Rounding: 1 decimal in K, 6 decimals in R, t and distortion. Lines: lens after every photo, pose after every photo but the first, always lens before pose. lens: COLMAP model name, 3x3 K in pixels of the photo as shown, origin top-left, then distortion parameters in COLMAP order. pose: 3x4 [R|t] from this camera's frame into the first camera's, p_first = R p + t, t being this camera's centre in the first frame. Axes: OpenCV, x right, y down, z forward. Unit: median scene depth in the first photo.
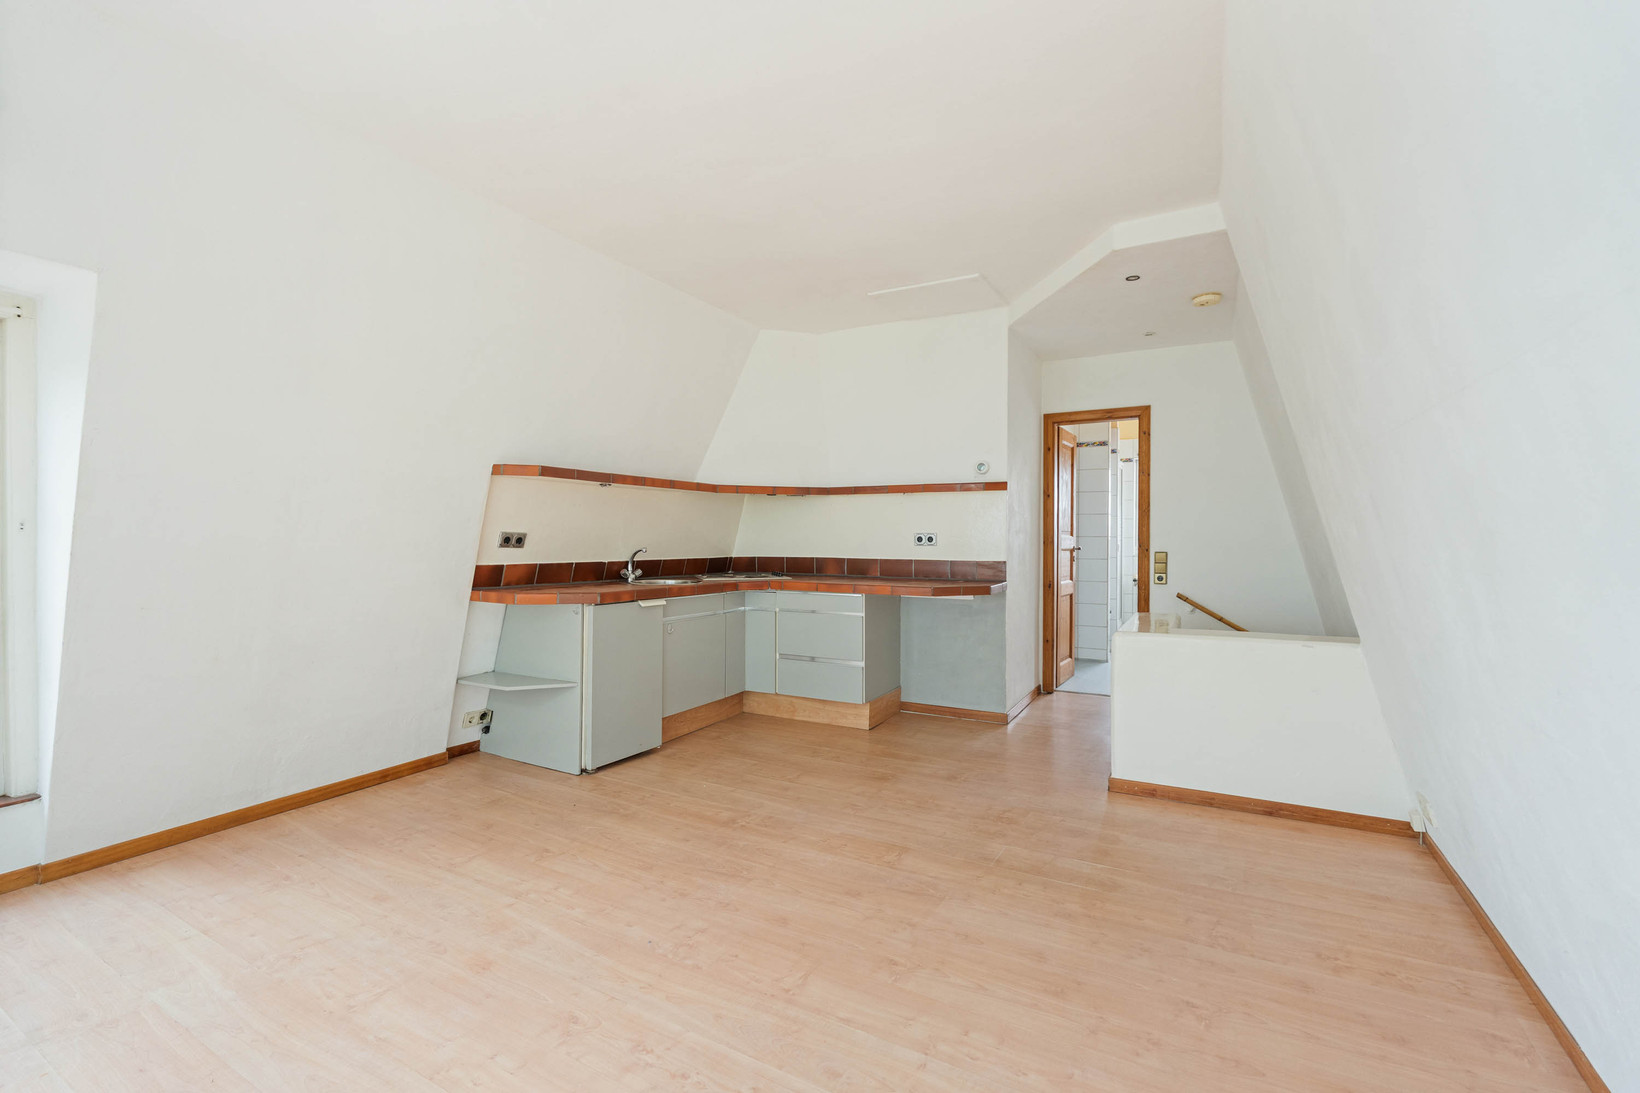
lens RADIAL K [[705.1, 0, 825.6], [0, 705.1, 545.6], [0, 0, 1]] dist [-0.001916, -0.000287]
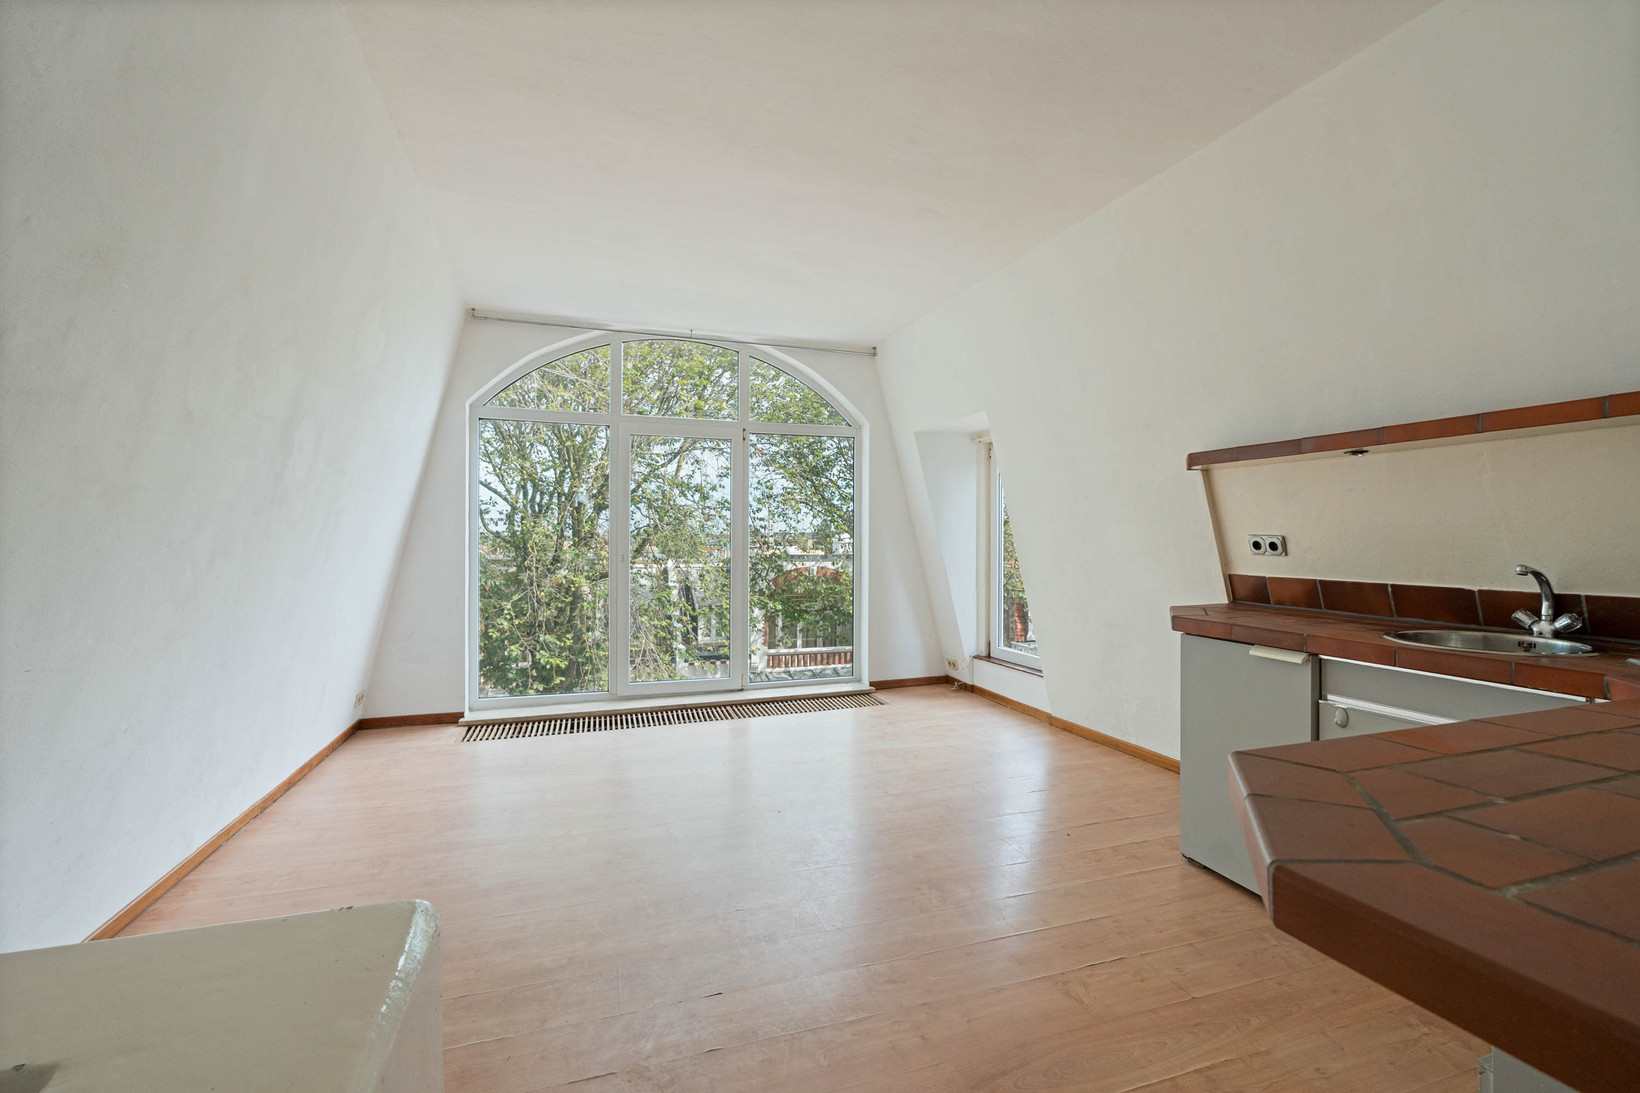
lens RADIAL K [[705.1, 0, 825.6], [0, 705.1, 545.6], [0, 0, 1]] dist [-0.001916, -0.000287]
pose [[-0.662314, 0.002527, -0.749222, 0.455215], [-0.010148, 0.999872, 0.012343, -0.012678], [0.749157, 0.015778, -0.662204, 1.154750]]
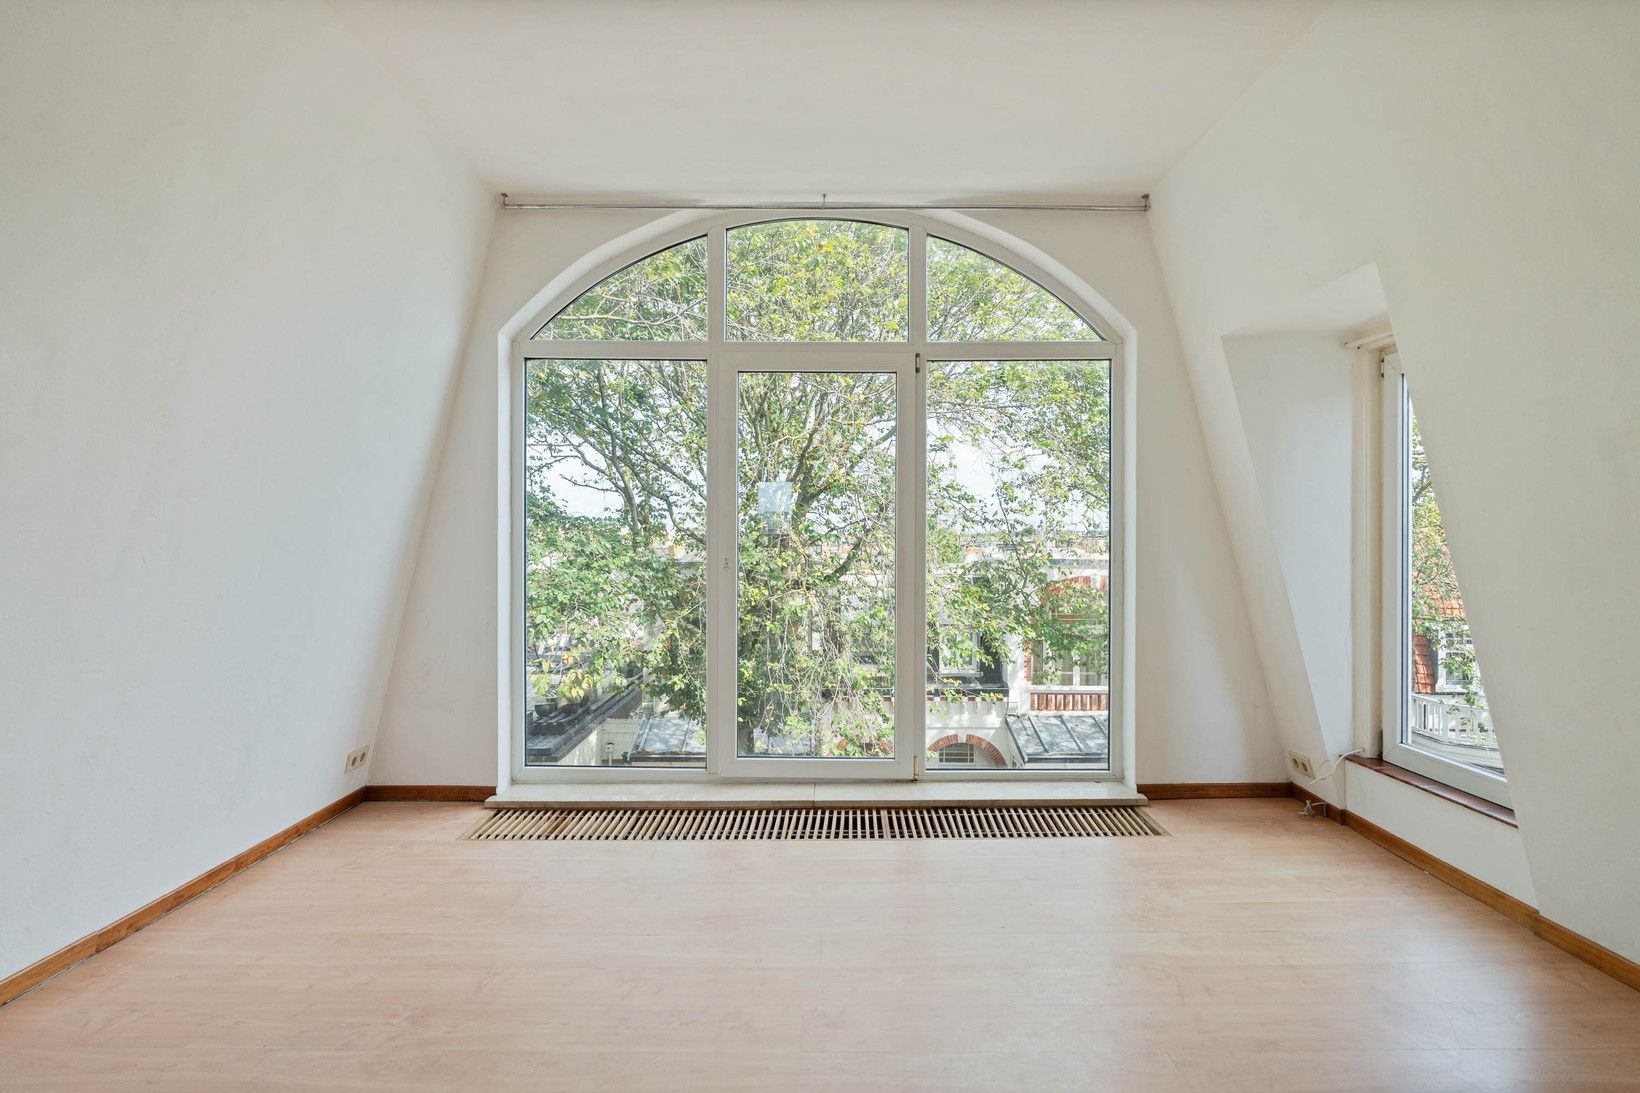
lens RADIAL K [[869.3, 0, 823.0], [0, 869.3, 540.9], [0, 0, 1]] dist [-0.002232, -0.000228]
pose [[-0.870668, -0.003708, -0.491858, 0.118759], [-0.008832, 0.999928, 0.008095, -0.005753], [0.491792, 0.011392, -0.870638, 0.960520]]
